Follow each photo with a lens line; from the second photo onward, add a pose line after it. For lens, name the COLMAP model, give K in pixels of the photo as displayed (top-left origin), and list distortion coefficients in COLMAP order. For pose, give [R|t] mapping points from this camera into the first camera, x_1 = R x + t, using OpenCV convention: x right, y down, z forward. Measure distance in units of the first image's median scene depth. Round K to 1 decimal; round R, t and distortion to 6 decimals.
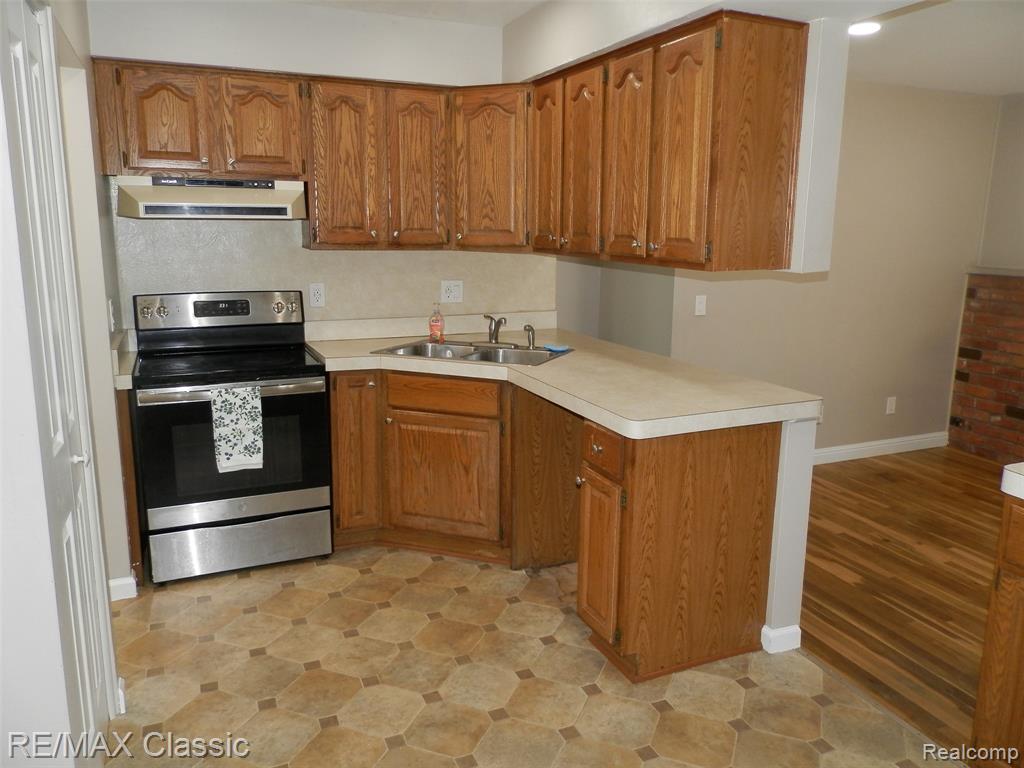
lens RADIAL K [[772.5, 0, 512.0], [0, 772.5, 384.0], [0, 0, 1]] dist [-0.003279, -0.004512]
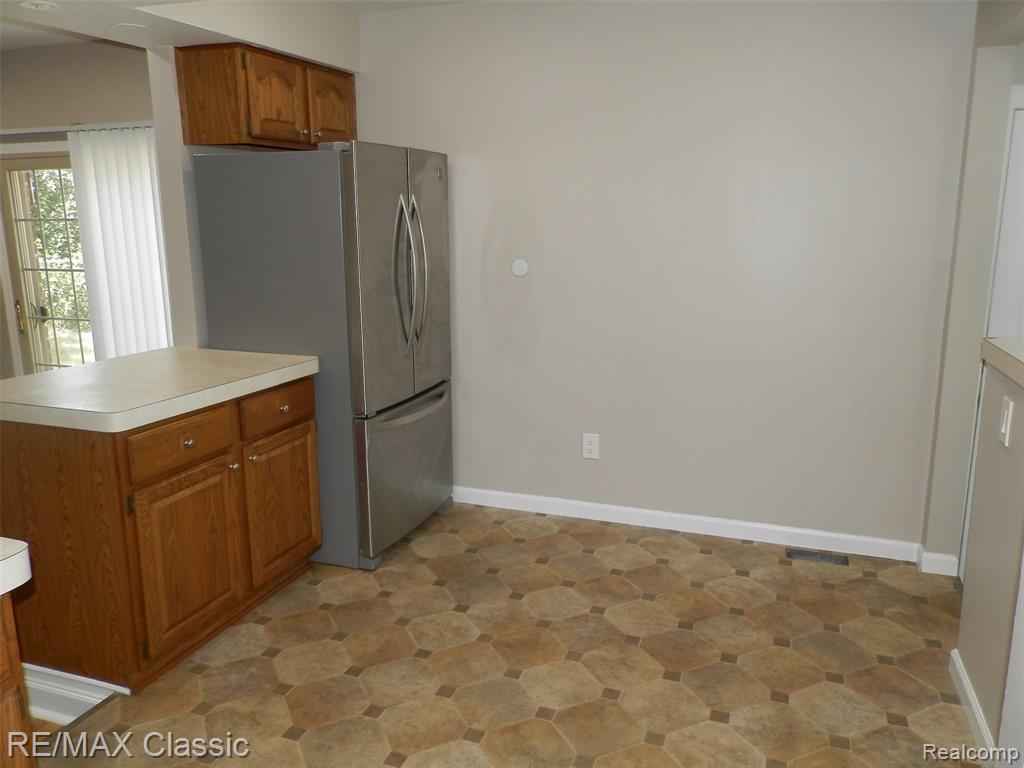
lens RADIAL K [[772.5, 0, 512.0], [0, 772.5, 384.0], [0, 0, 1]] dist [-0.003279, -0.004512]
pose [[-0.736513, -0.134671, 0.662882, -0.731373], [0.145850, 0.925312, 0.350036, -0.341661], [-0.660513, 0.354487, -0.661862, 1.720067]]
